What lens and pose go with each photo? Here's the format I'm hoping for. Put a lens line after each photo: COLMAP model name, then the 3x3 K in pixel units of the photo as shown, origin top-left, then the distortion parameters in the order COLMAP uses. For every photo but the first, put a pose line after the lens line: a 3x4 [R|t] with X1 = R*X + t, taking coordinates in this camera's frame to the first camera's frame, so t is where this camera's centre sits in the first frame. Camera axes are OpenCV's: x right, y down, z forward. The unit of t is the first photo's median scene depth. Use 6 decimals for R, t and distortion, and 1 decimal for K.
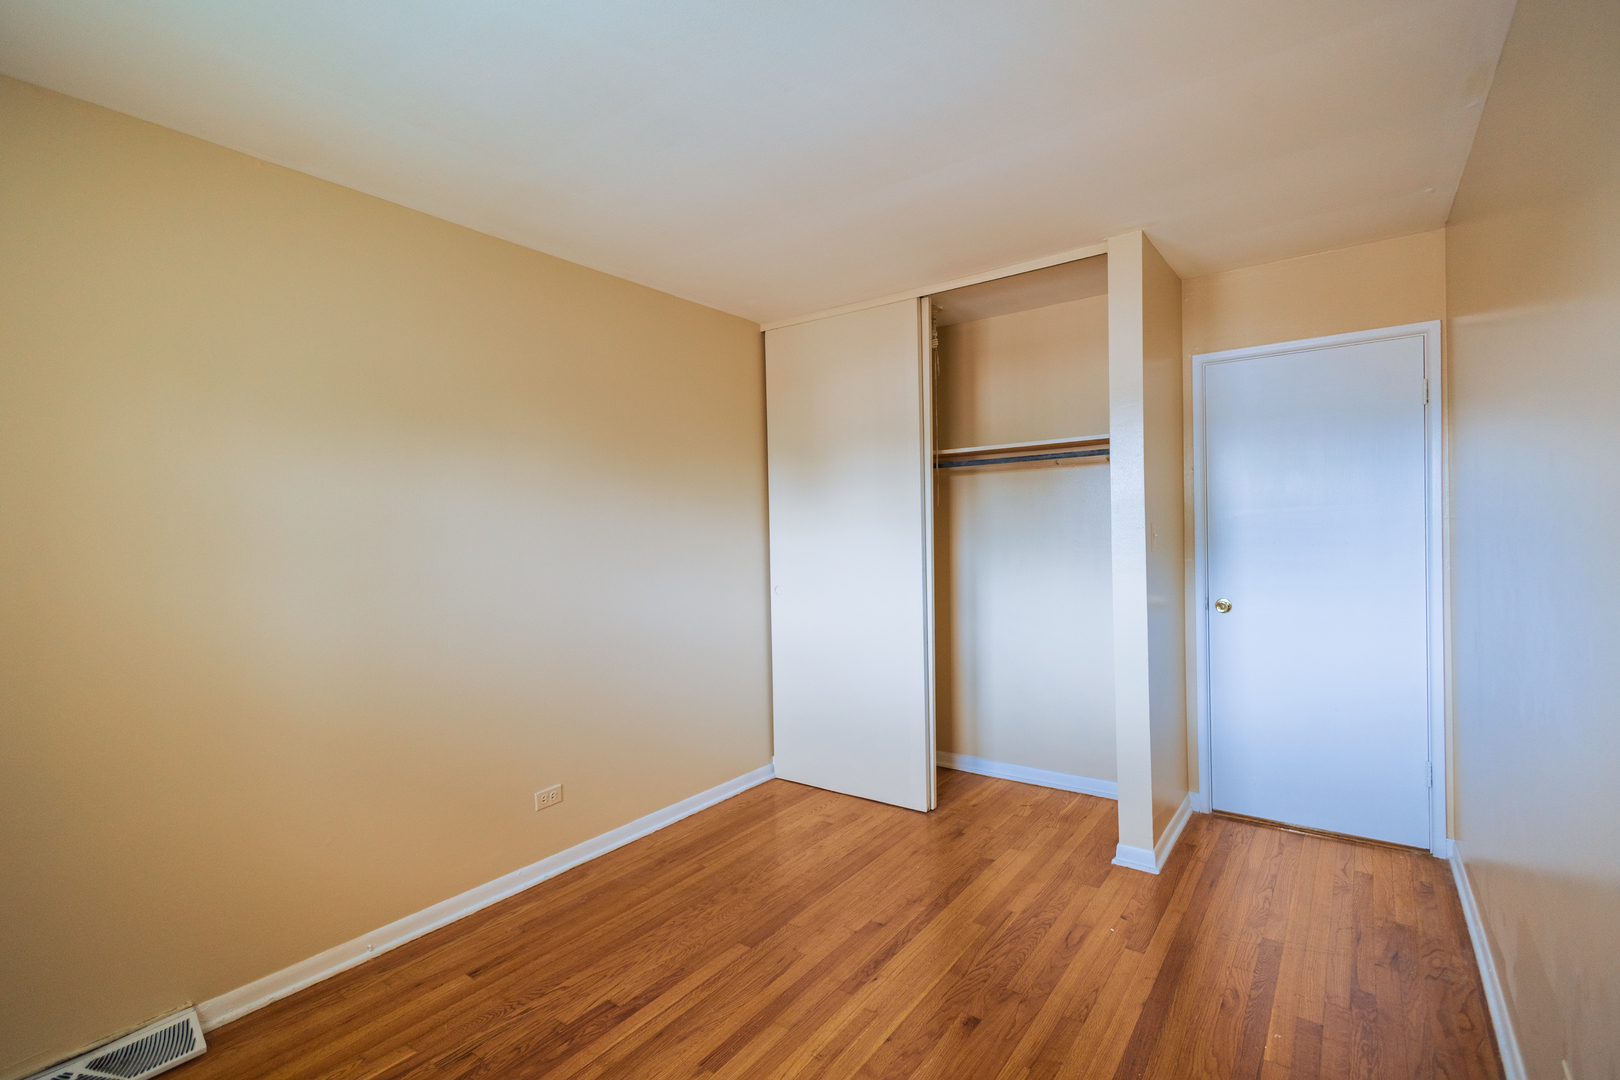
lens RADIAL K [[738.8, 0, 810.2], [0, 738.8, 533.6], [0, 0, 1]] dist [0.000817, -0.000545]
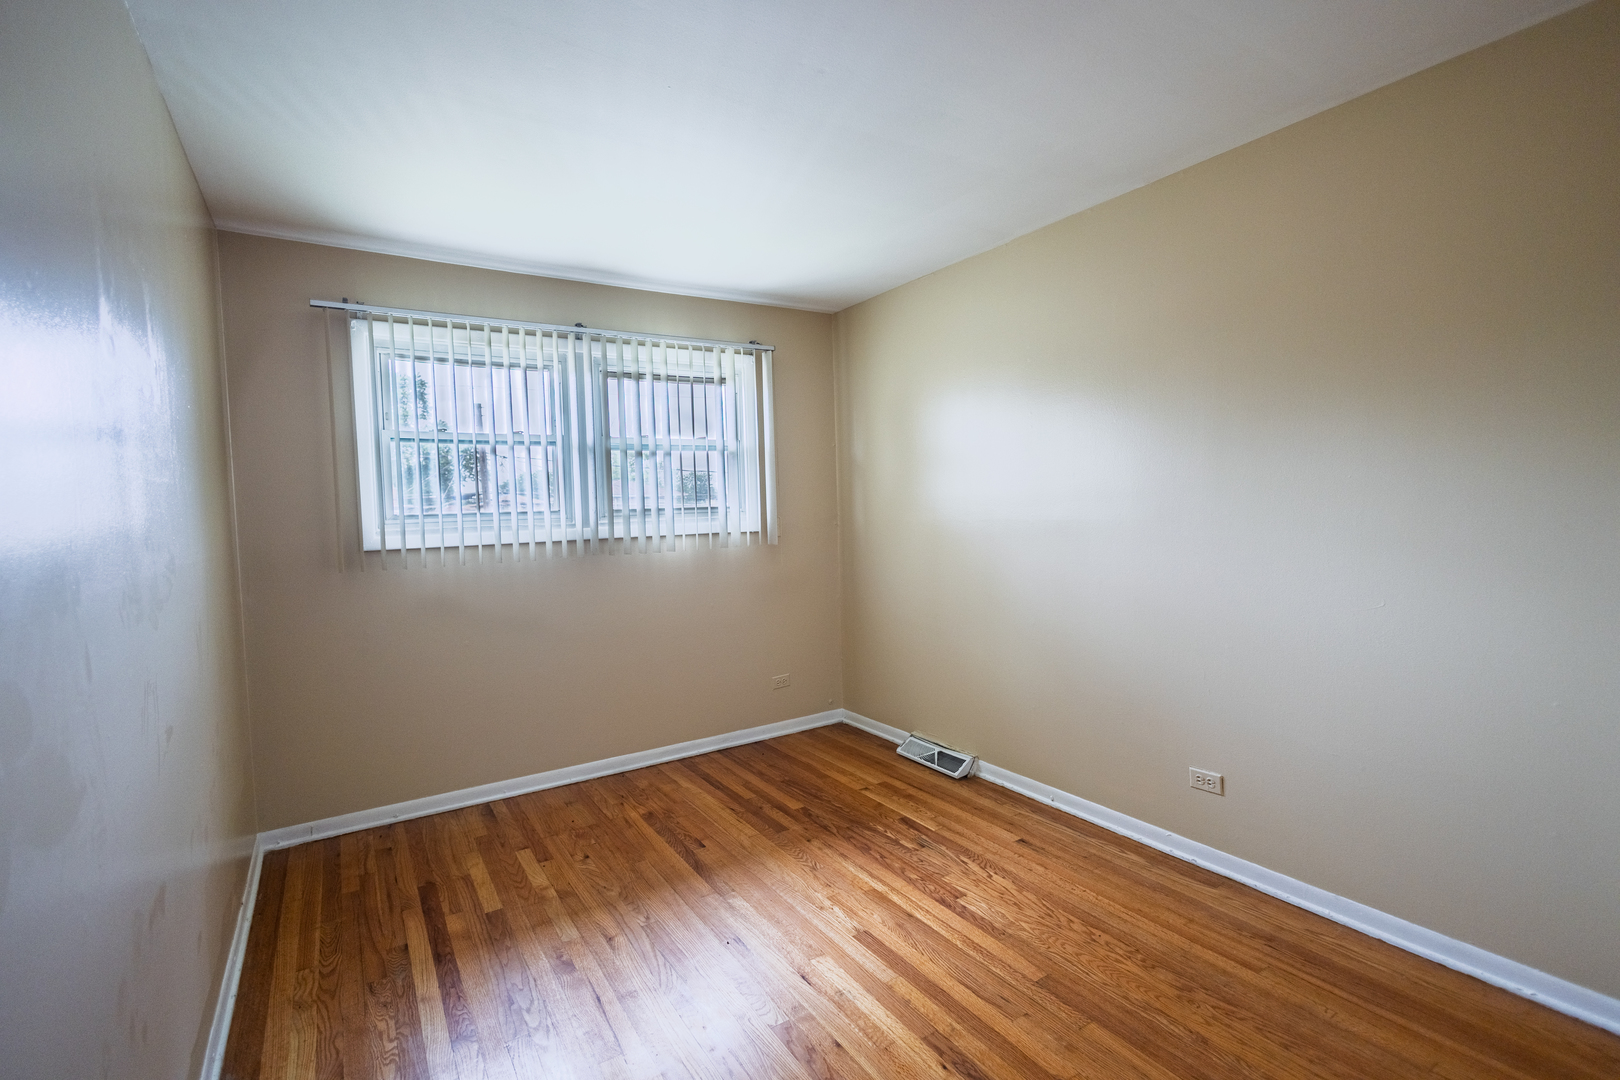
lens RADIAL K [[738.8, 0, 810.2], [0, 738.8, 533.6], [0, 0, 1]] dist [0.000817, -0.000545]
pose [[-0.358713, 0.073239, -0.930570, 0.850204], [0.035301, 0.997268, 0.064880, -0.024914], [0.932780, -0.009577, -0.360319, 1.177170]]
